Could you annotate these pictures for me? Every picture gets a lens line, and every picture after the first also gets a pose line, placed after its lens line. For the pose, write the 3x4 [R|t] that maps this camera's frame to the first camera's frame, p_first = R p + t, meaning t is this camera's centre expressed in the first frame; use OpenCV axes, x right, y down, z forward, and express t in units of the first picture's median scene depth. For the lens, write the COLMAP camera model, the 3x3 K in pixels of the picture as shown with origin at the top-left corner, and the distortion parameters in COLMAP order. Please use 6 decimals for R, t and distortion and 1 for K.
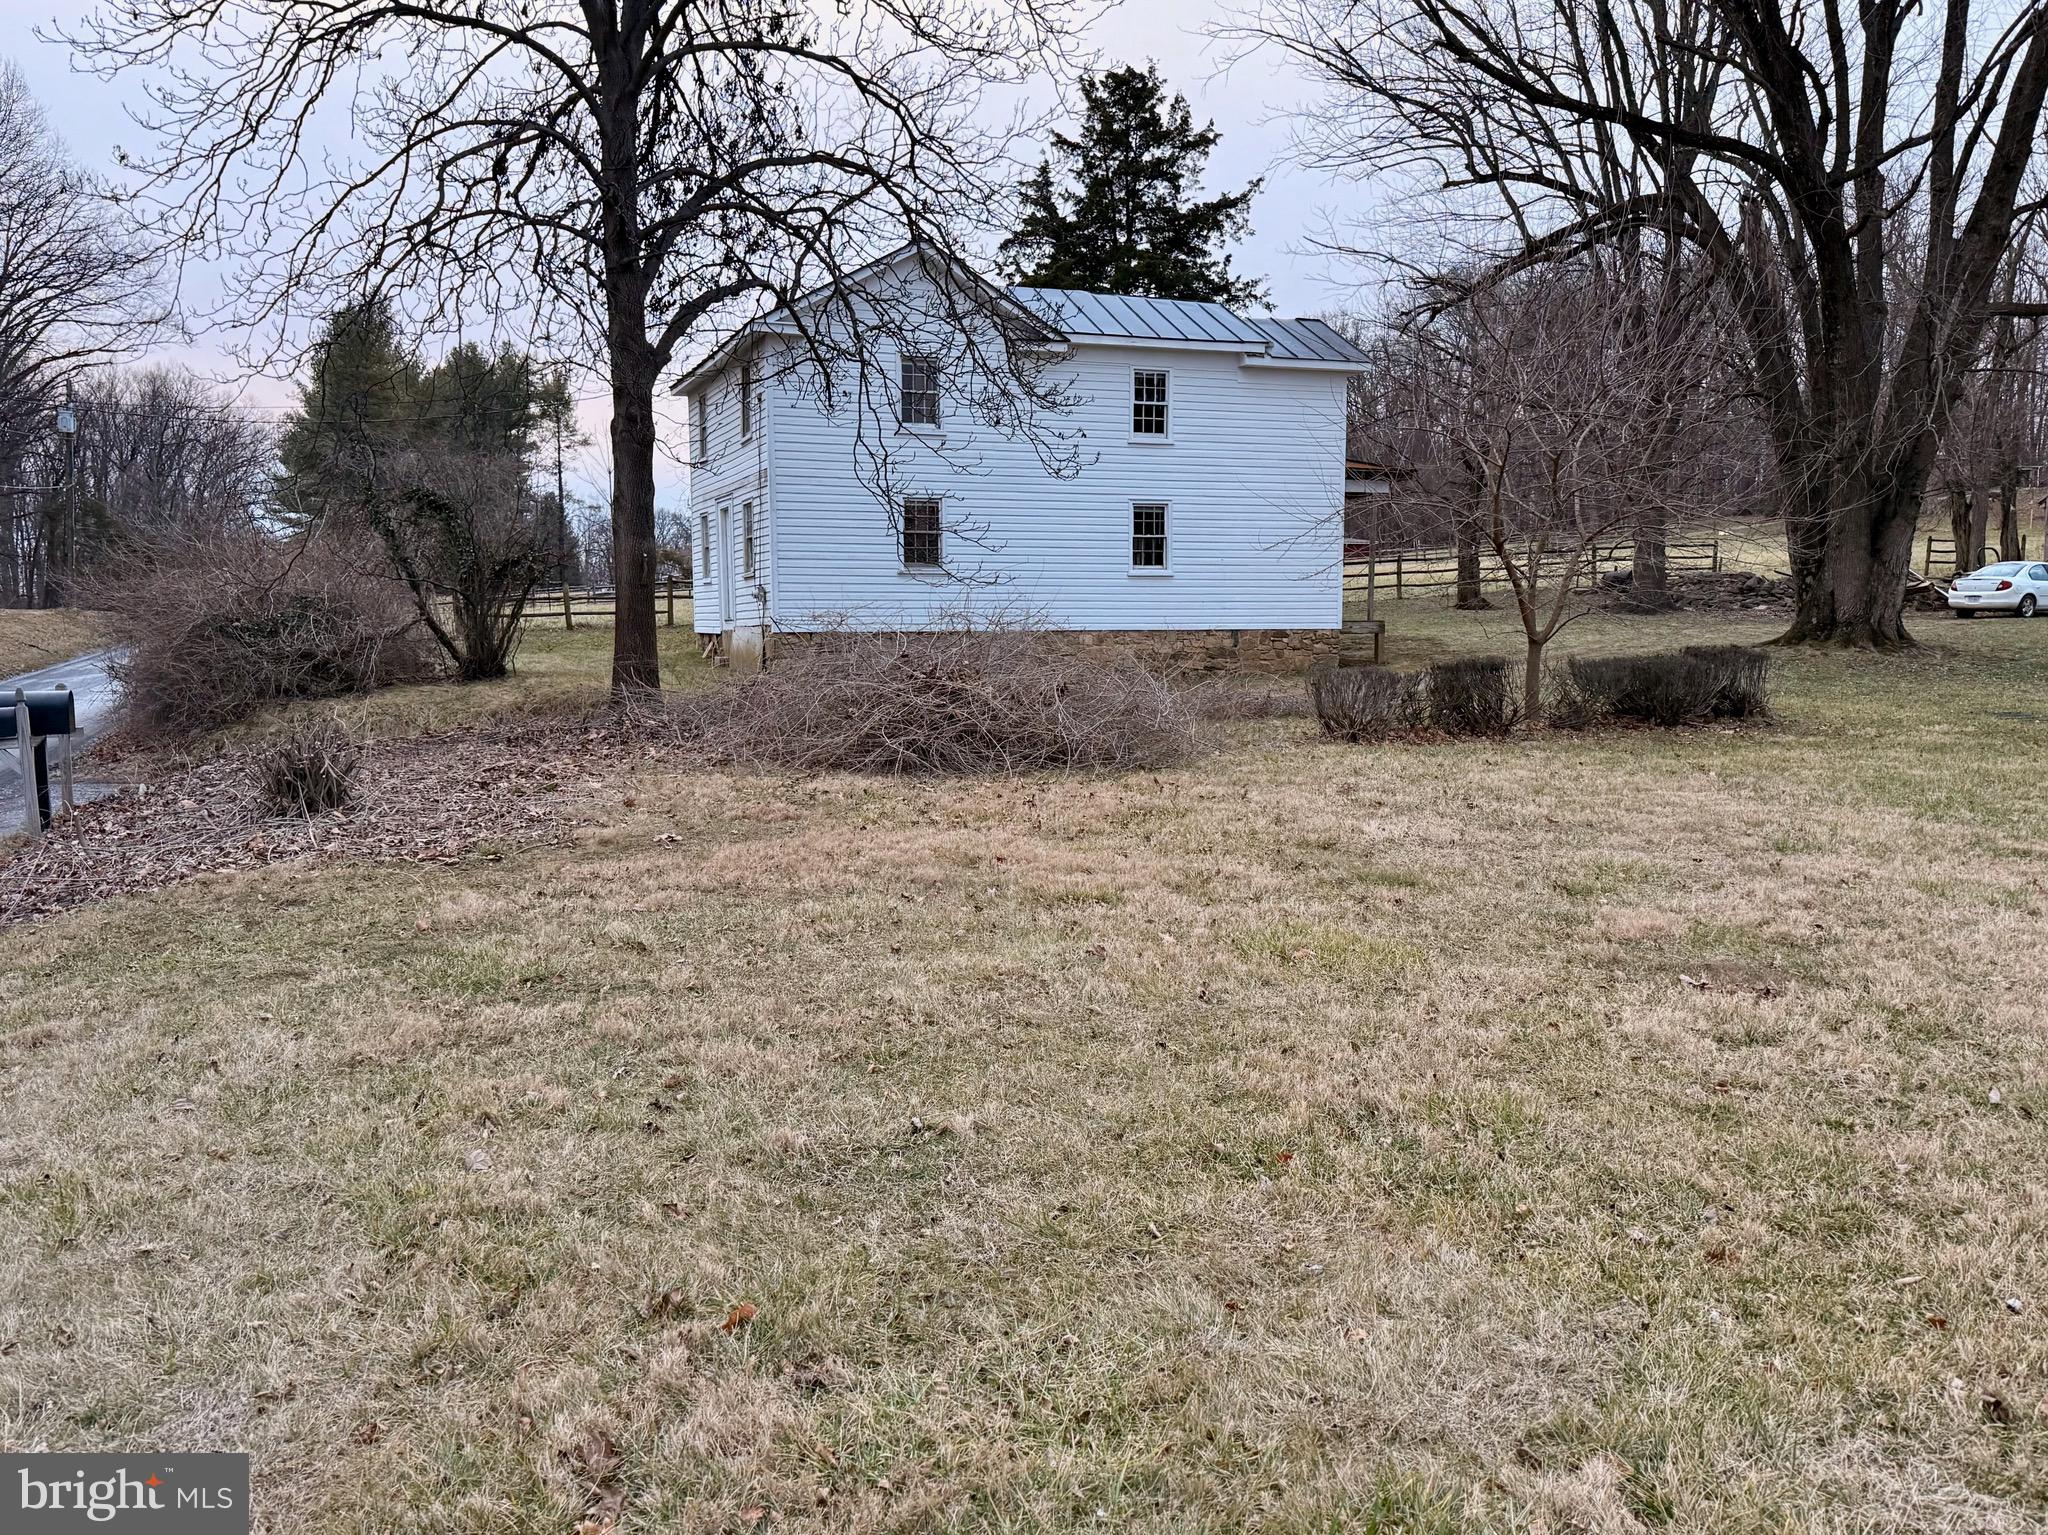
lens RADIAL K [[1576.0, 0, 1038.1], [0, 1576.0, 793.3], [0, 0, 1]] dist [0.148286, -0.263172]
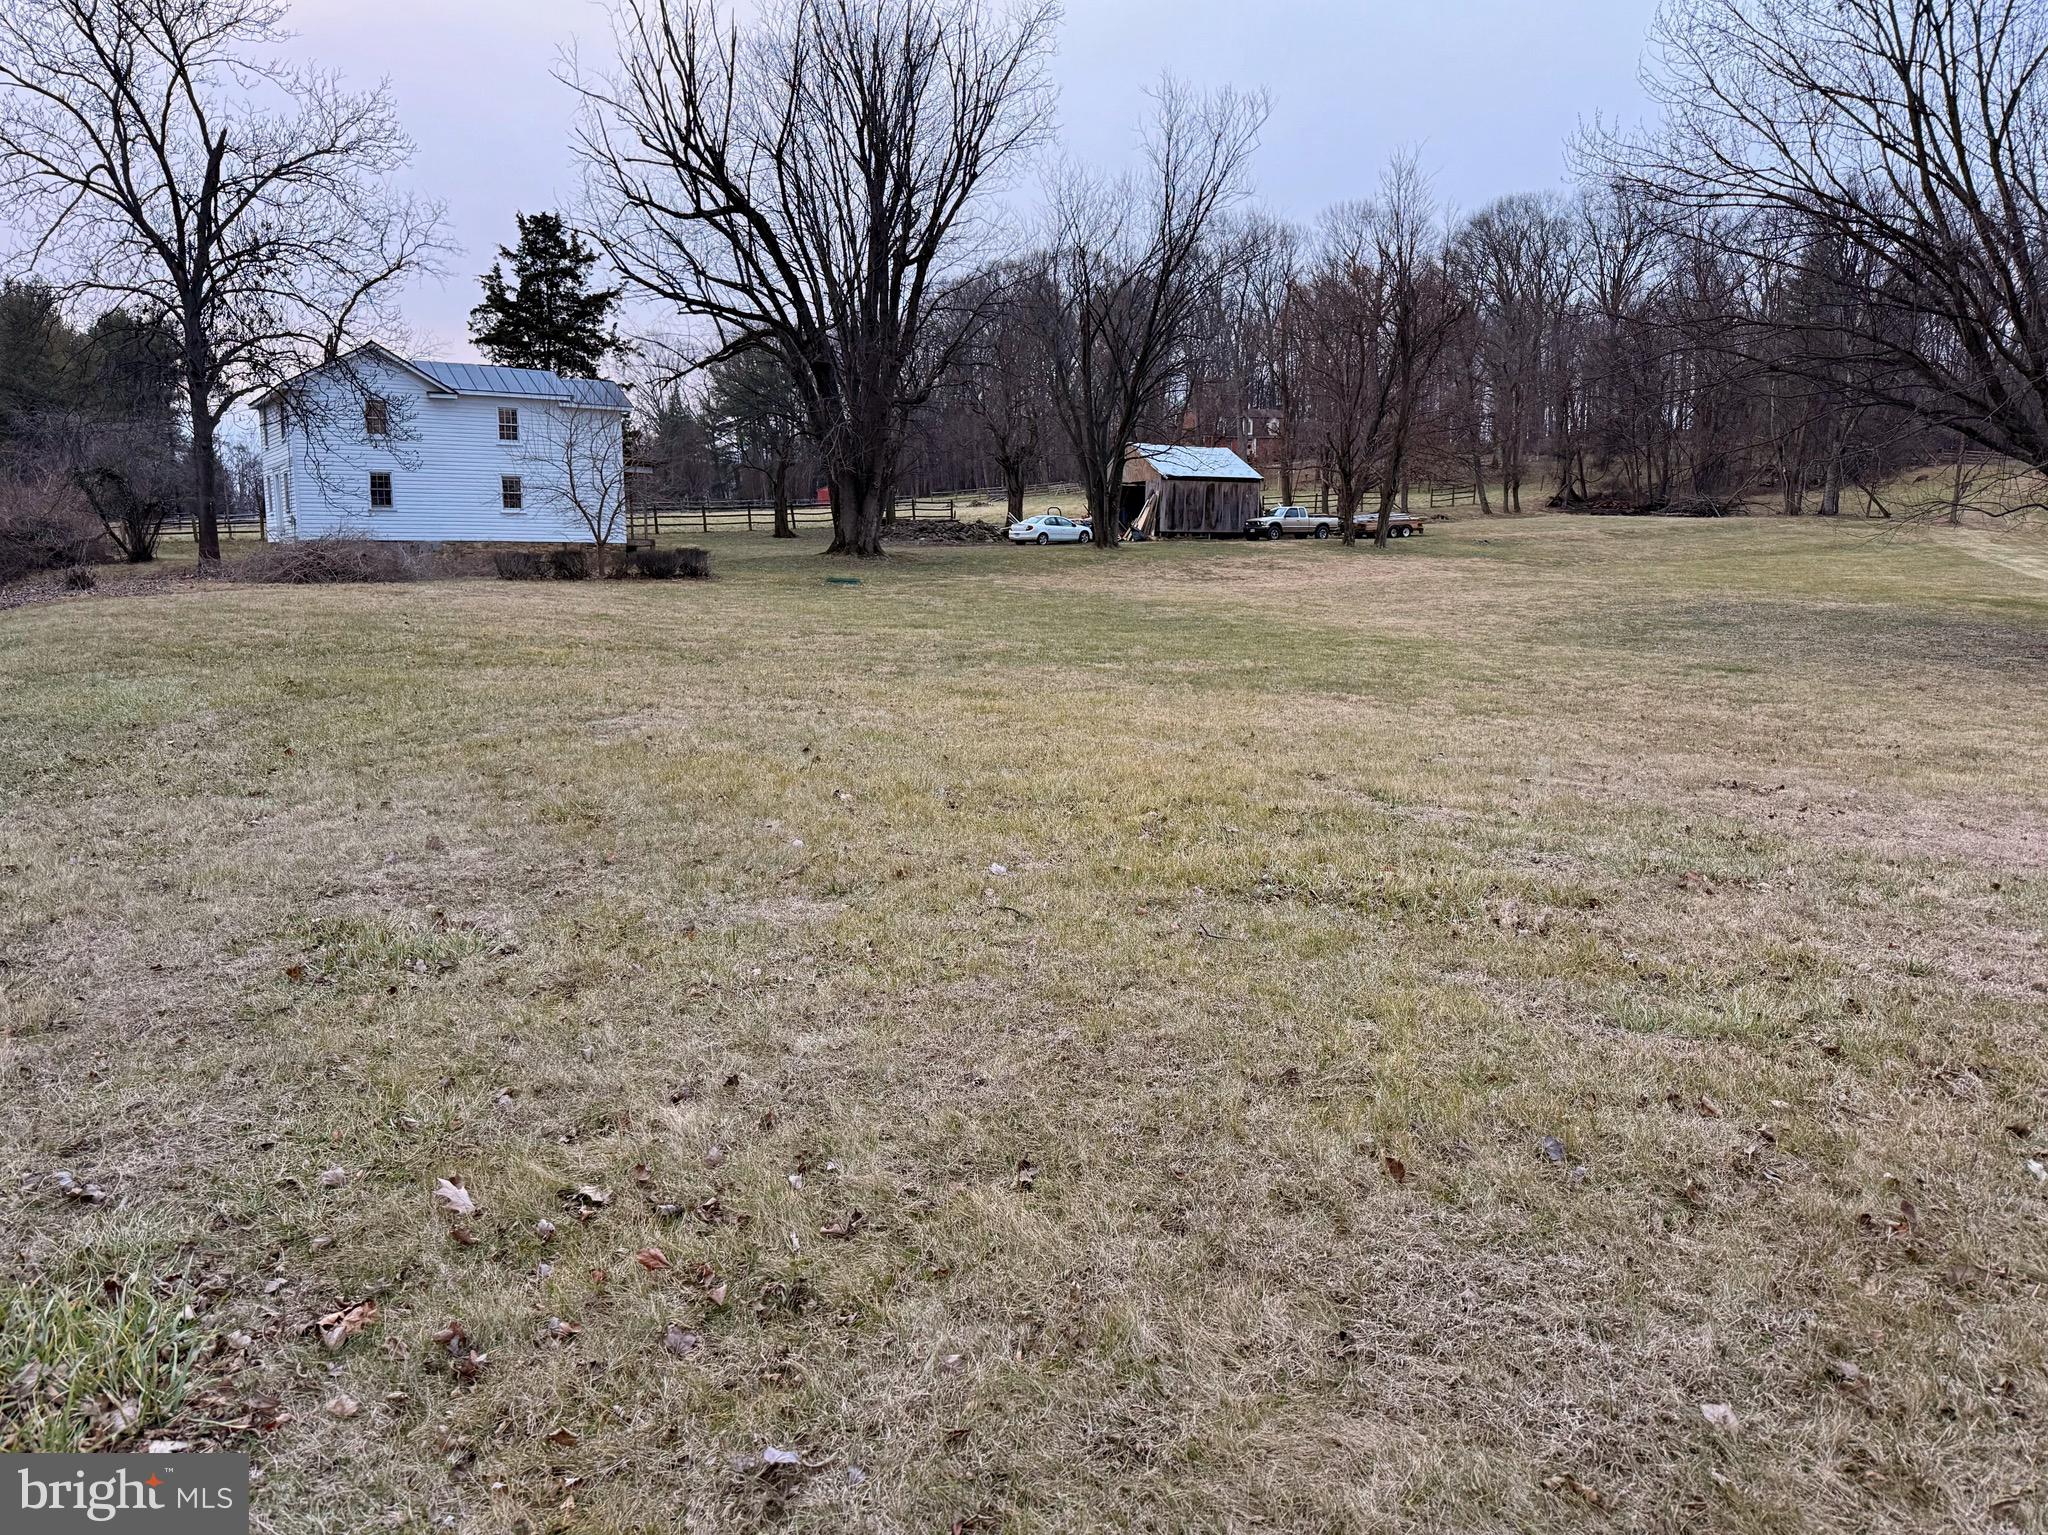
lens RADIAL K [[1467.5, 0, 1015.1], [0, 1467.5, 780.0], [0, 0, 1]] dist [0.037212, -0.080777]
pose [[0.979587, -0.022251, 0.199785, 0.302683], [0.013681, 0.998930, 0.044174, 0.114651], [-0.200554, -0.040539, 0.978843, -0.886591]]
